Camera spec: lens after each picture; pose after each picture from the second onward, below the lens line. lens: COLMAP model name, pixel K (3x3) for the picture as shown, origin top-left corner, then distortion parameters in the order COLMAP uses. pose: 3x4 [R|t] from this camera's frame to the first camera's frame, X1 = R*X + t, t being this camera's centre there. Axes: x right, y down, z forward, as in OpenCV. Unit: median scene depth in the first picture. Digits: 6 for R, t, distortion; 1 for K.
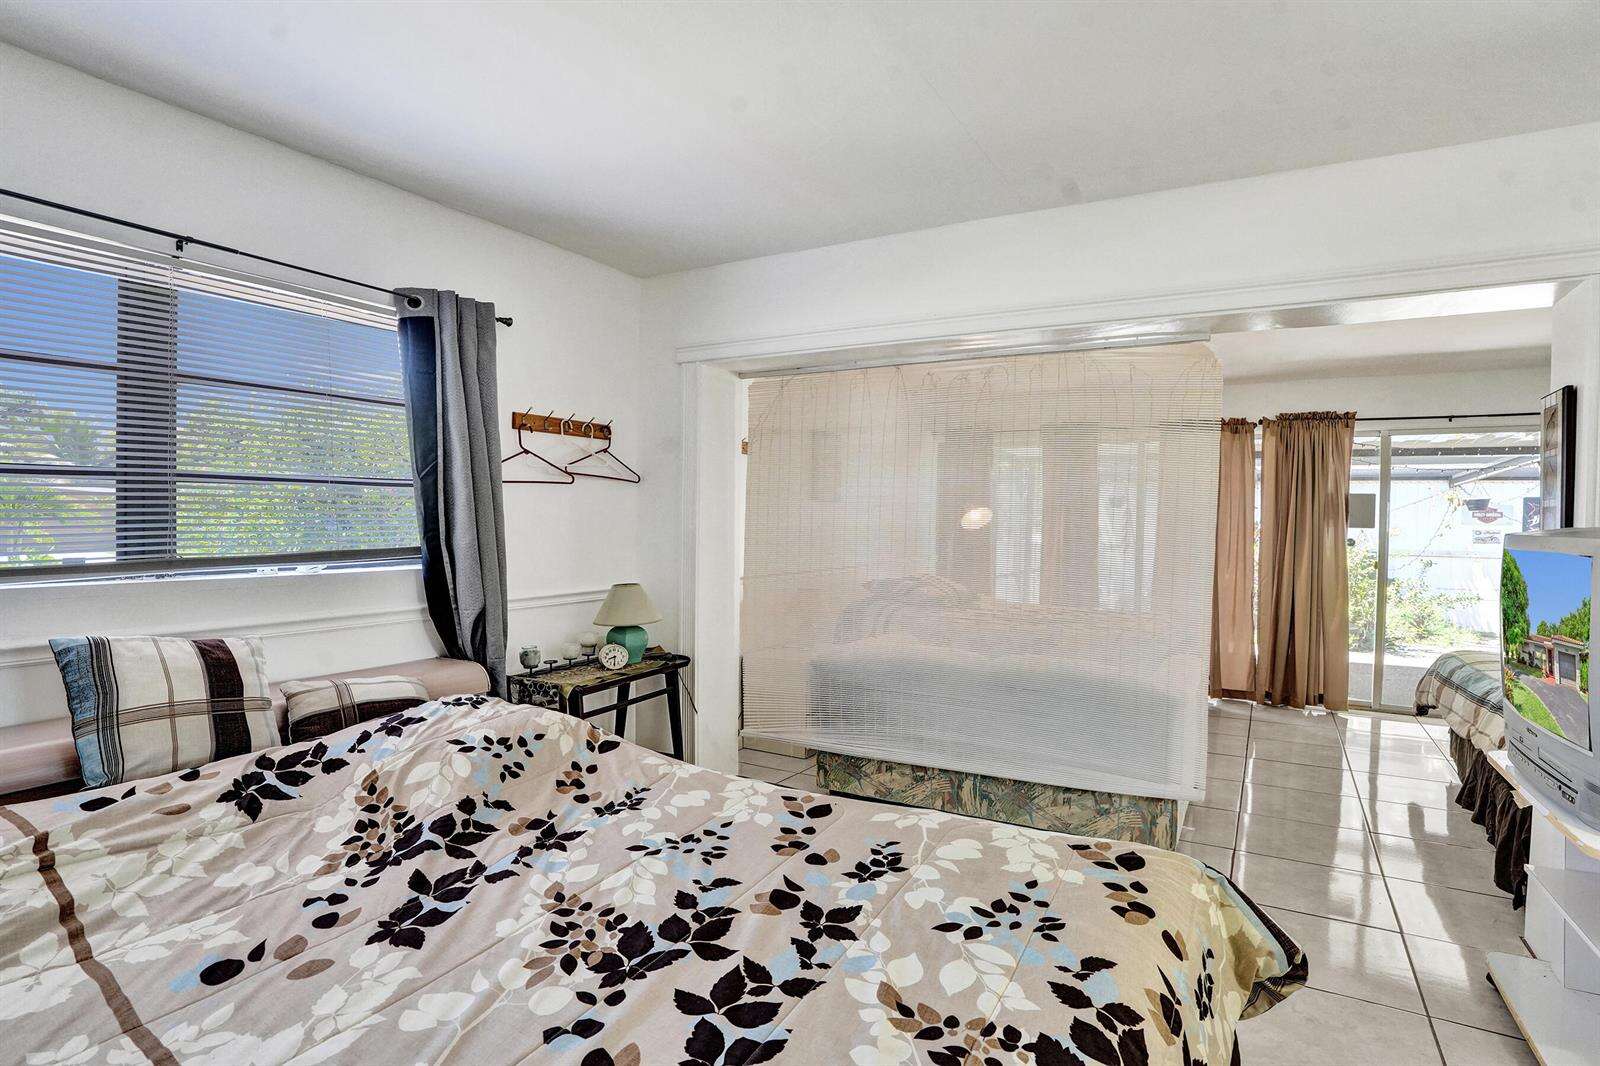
lens RADIAL K [[829.1, 0, 825.4], [0, 829.1, 543.2], [0, 0, 1]] dist [-0.049240, 0.025309]
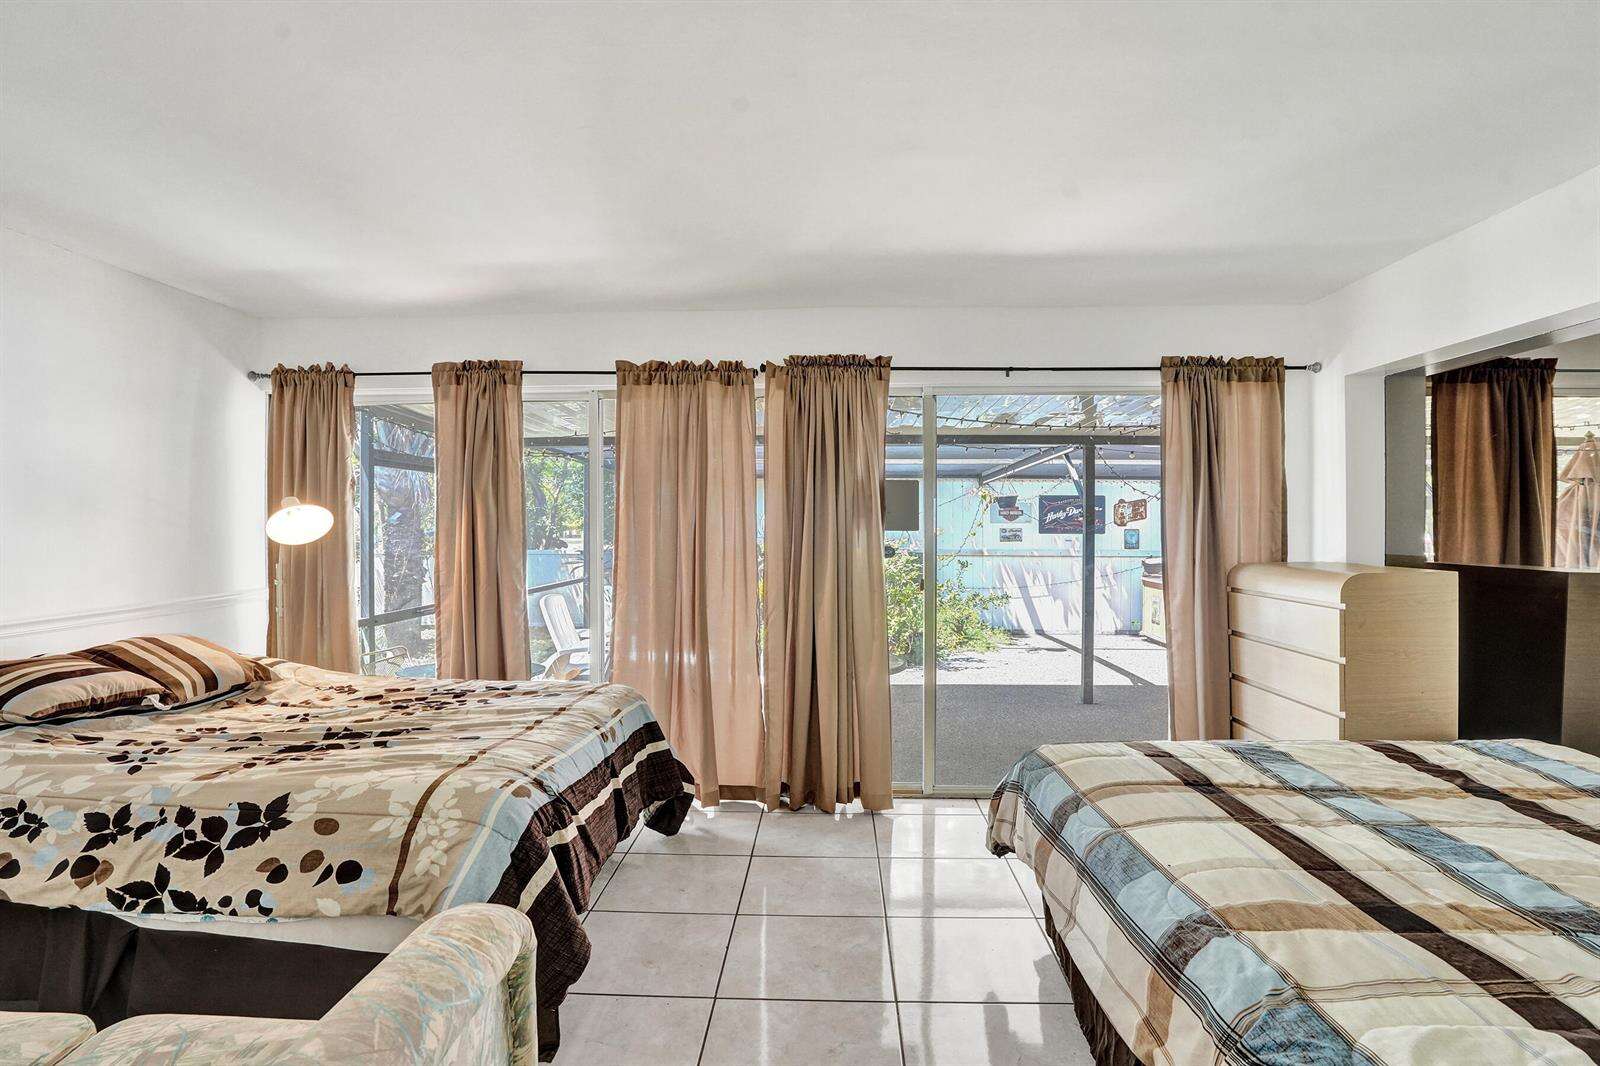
lens RADIAL K [[862.3, 0, 798.8], [0, 862.3, 522.0], [0, 0, 1]] dist [-0.044109, 0.000798]
pose [[0.896009, -0.011238, 0.443893, 0.257249], [0.024320, 0.999421, -0.023789, -0.010558], [-0.443369, 0.032111, 0.895764, 0.388430]]
